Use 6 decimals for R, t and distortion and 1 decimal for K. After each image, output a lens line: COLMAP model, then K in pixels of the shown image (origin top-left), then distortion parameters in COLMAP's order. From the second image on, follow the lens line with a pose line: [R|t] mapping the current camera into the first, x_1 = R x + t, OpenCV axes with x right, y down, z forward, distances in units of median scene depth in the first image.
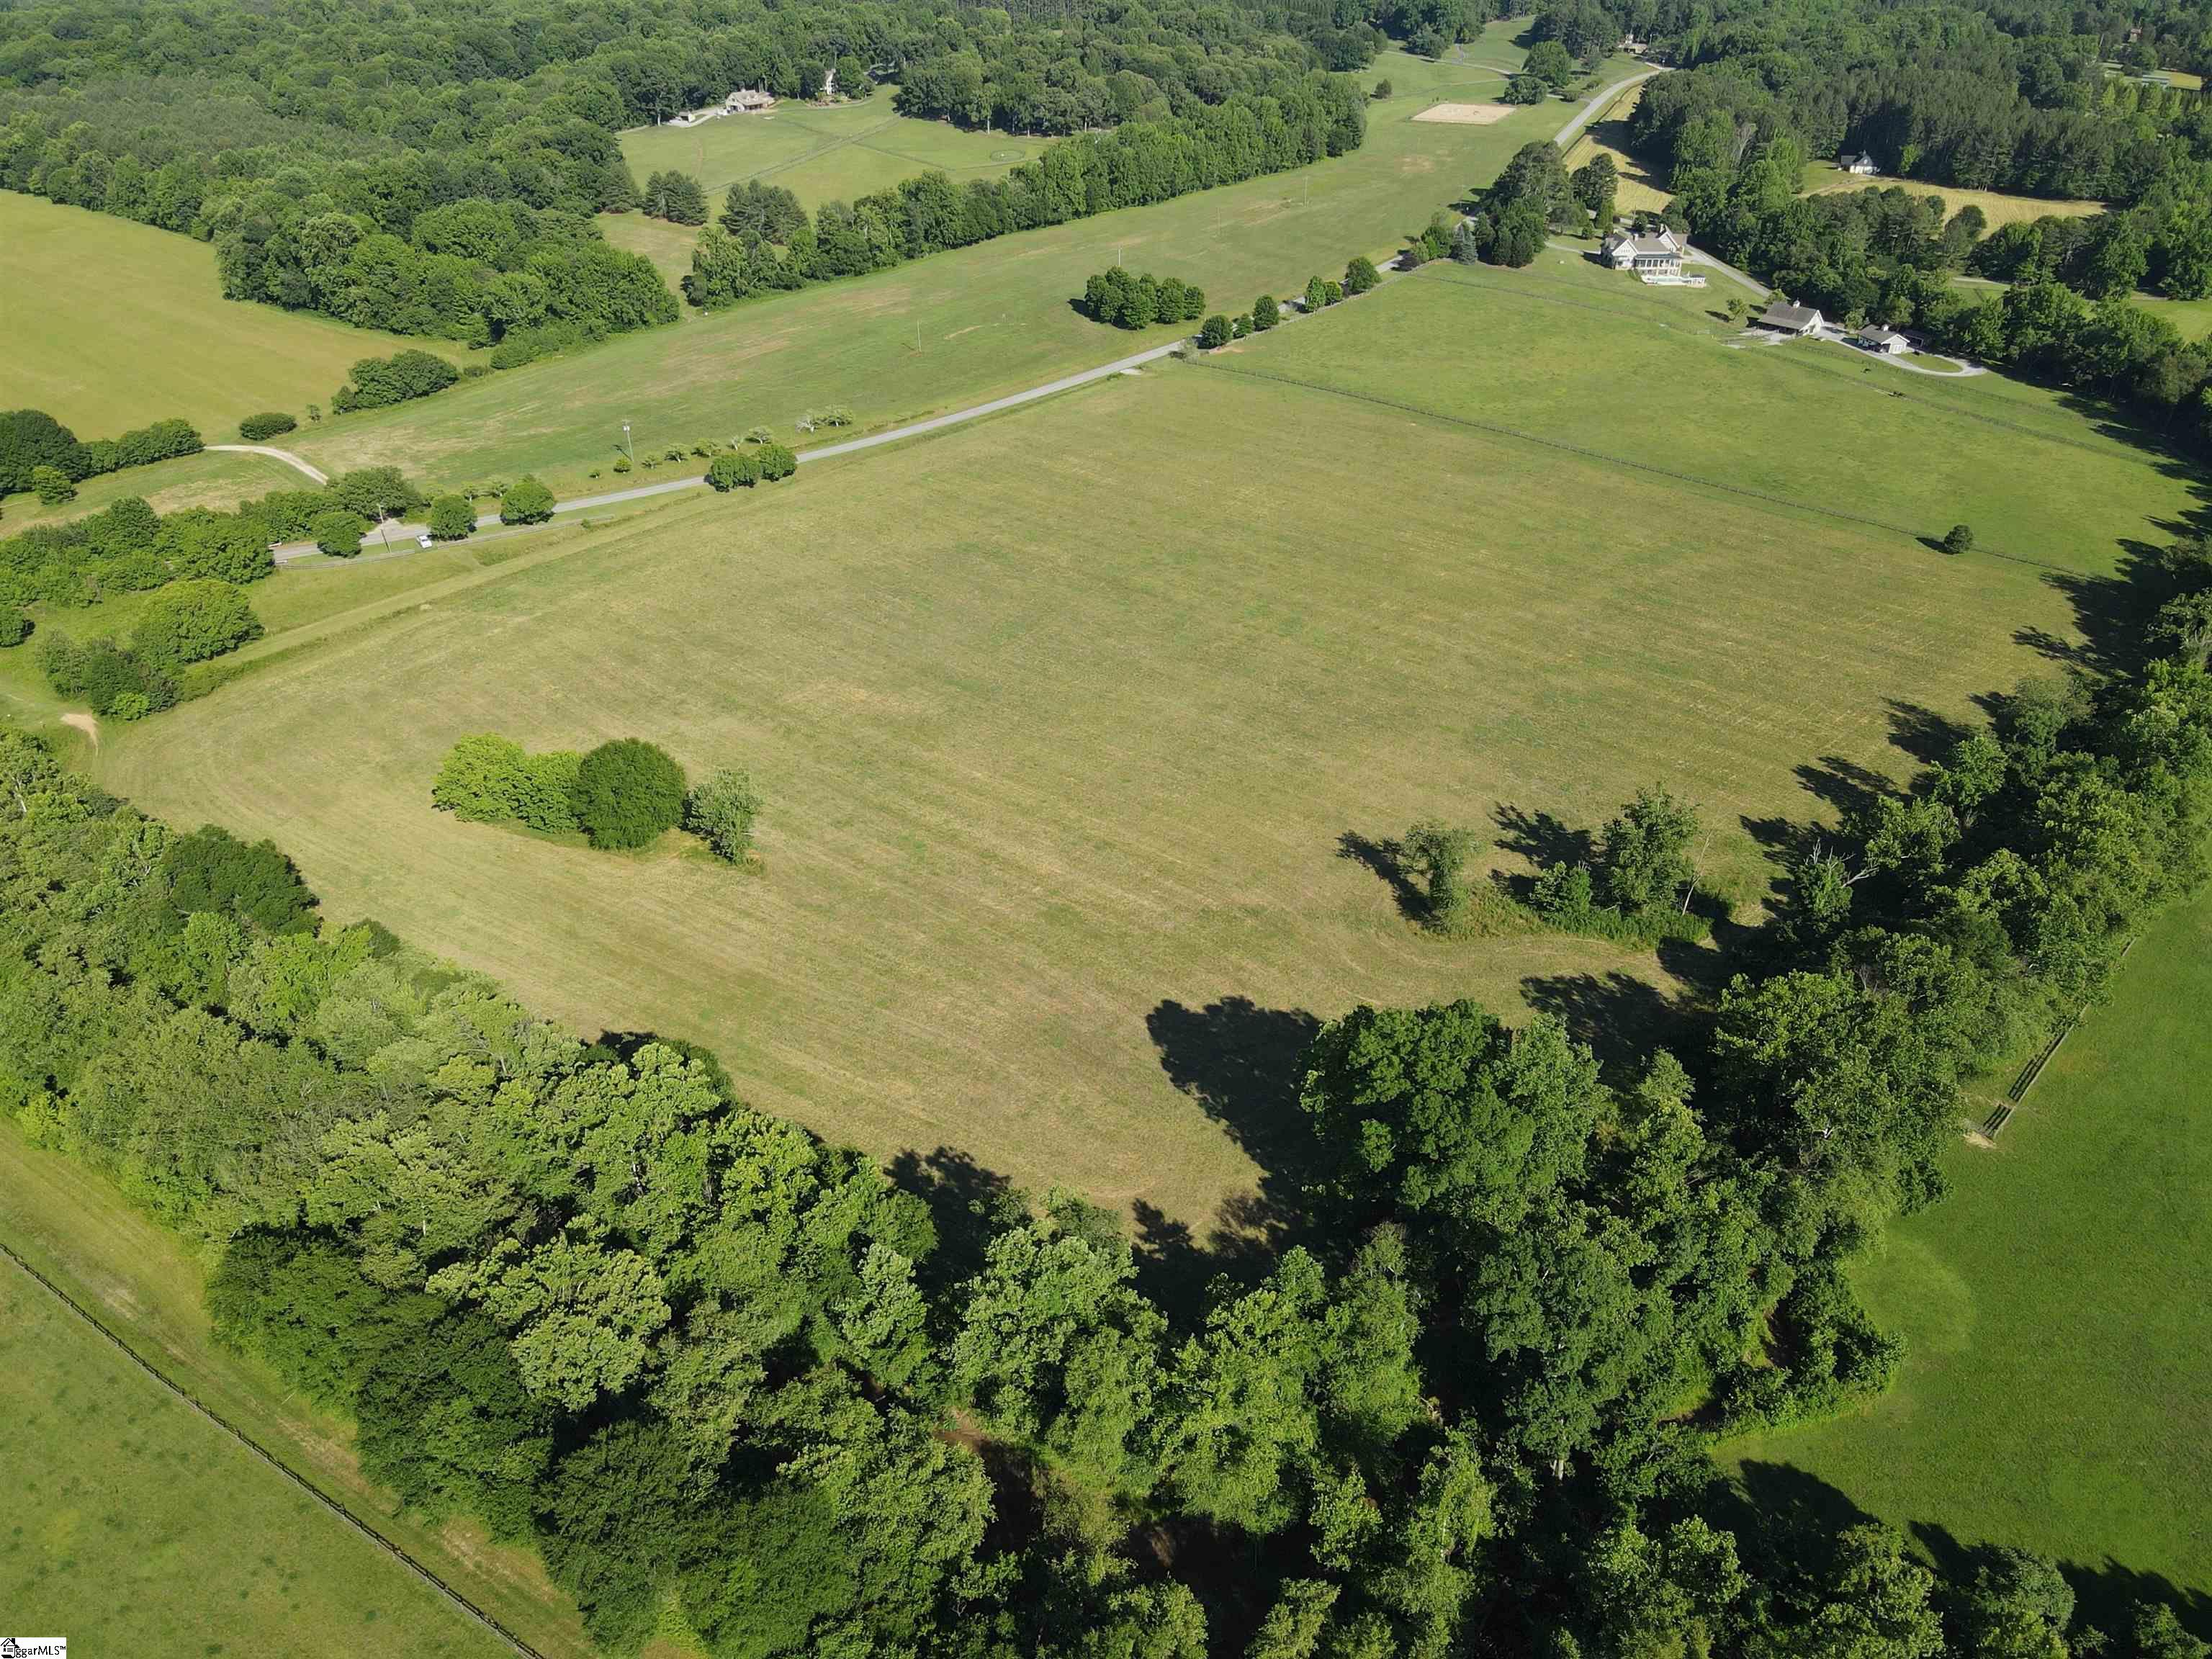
lens RADIAL K [[1625.1, 0, 1105.3], [0, 1625.1, 830.6], [0, 0, 1]] dist [0.003293, 0.013724]
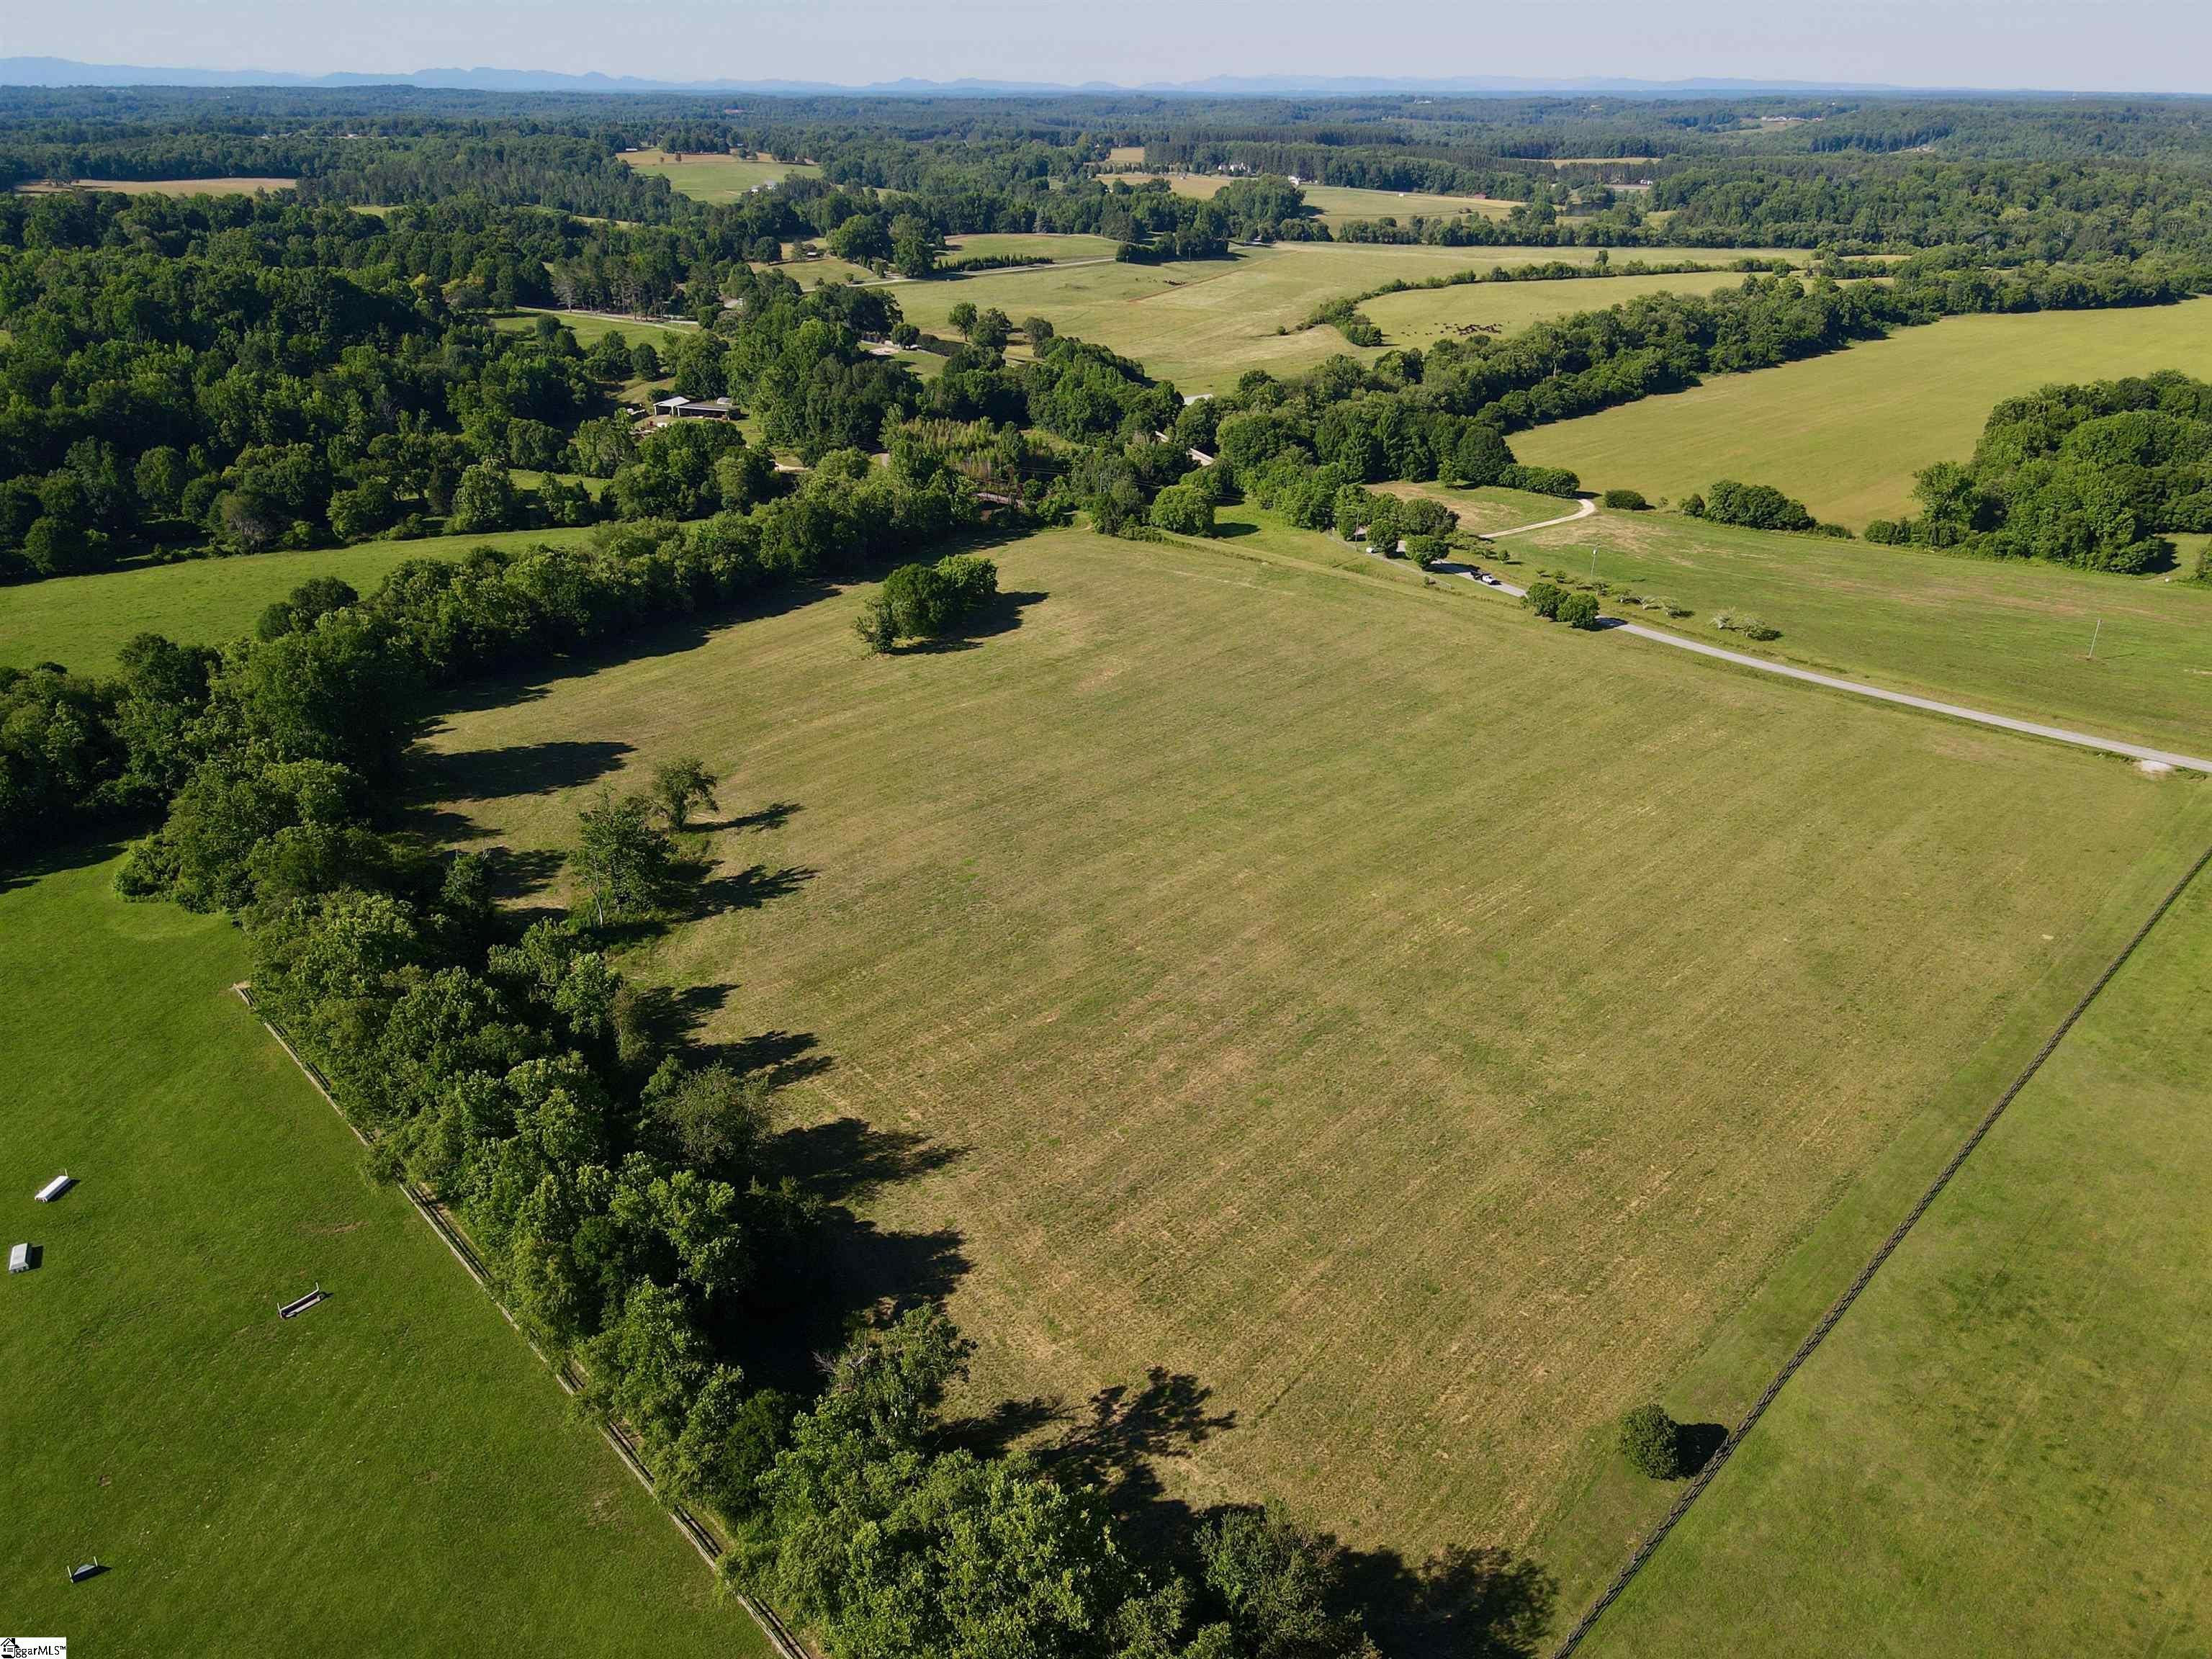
lens RADIAL K [[1625.1, 0, 1115.2], [0, 1625.1, 823.0], [0, 0, 1]] dist [0.003293, 0.013724]
pose [[-0.076521, 0.401742, -0.912550, 1.018484], [-0.514522, 0.768049, 0.381271, -0.466381], [0.854056, 0.498703, 0.147933, 0.867567]]
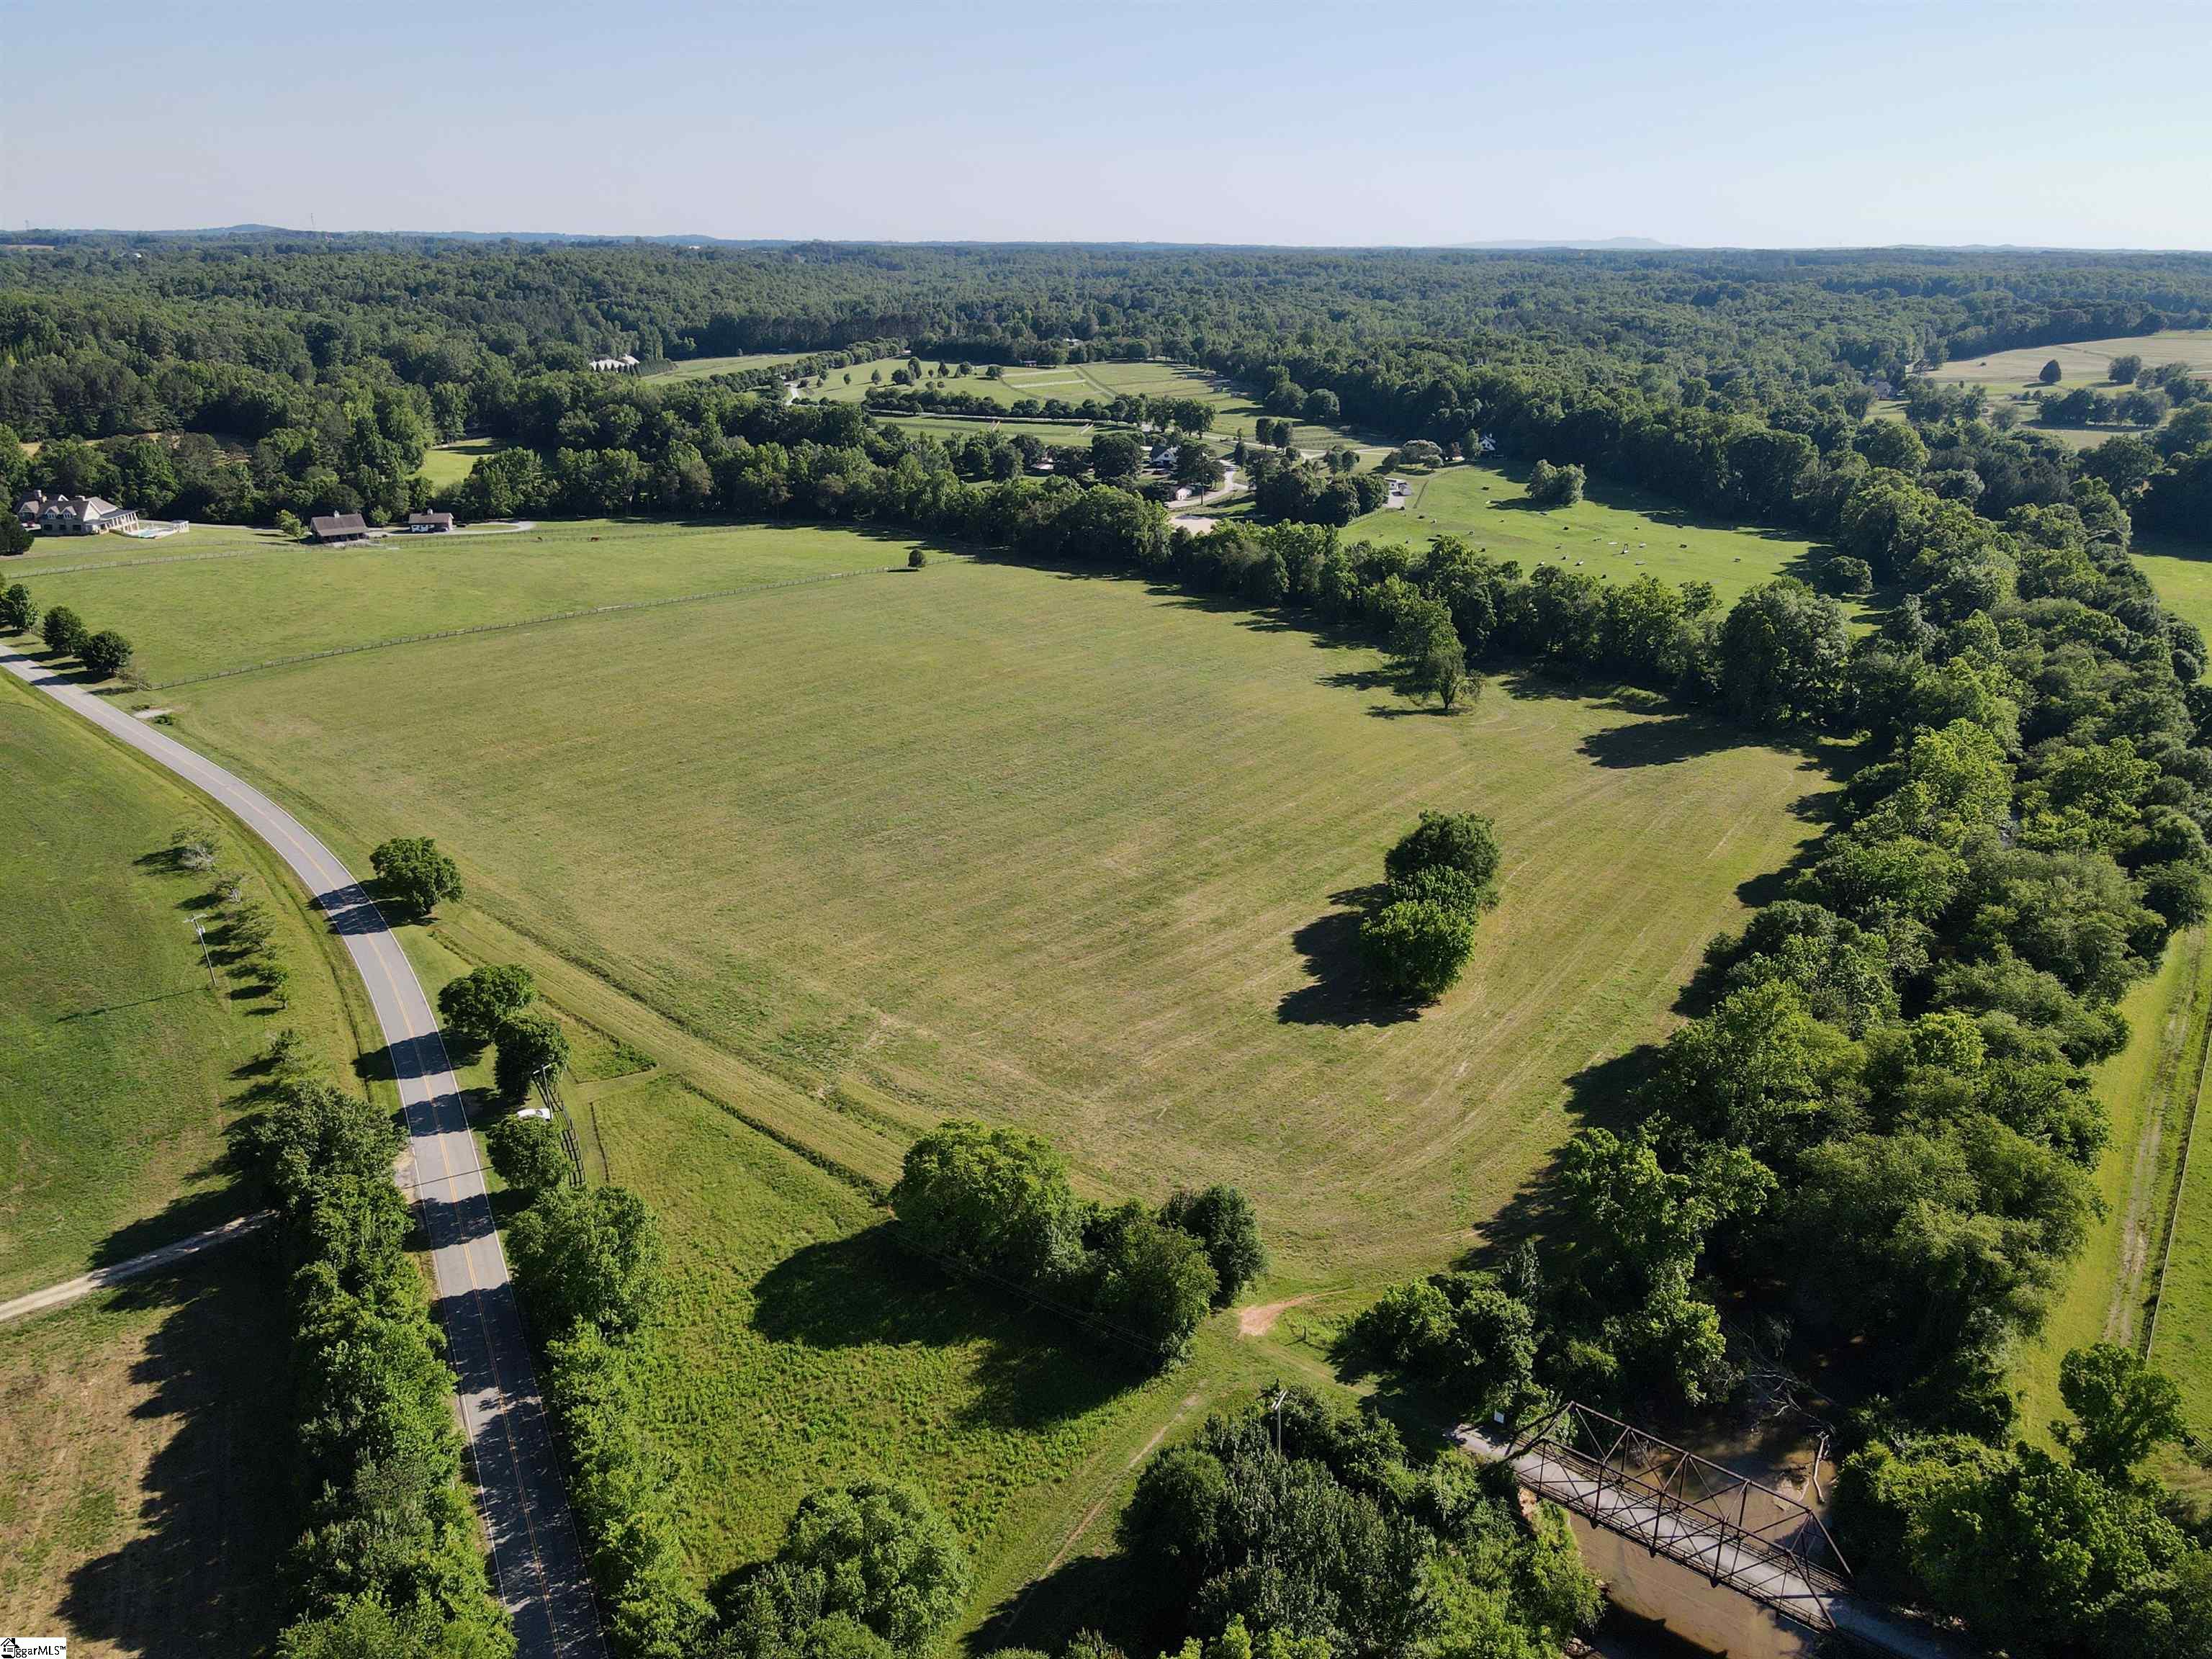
lens RADIAL K [[1625.1, 0, 1115.9], [0, 1625.1, 830.9], [0, 0, 1]] dist [0.003293, 0.013724]
pose [[0.027102, -0.349471, 0.936555, -1.021031], [0.504686, 0.813510, 0.288953, -0.362903], [-0.862878, 0.464835, 0.198421, 0.807158]]
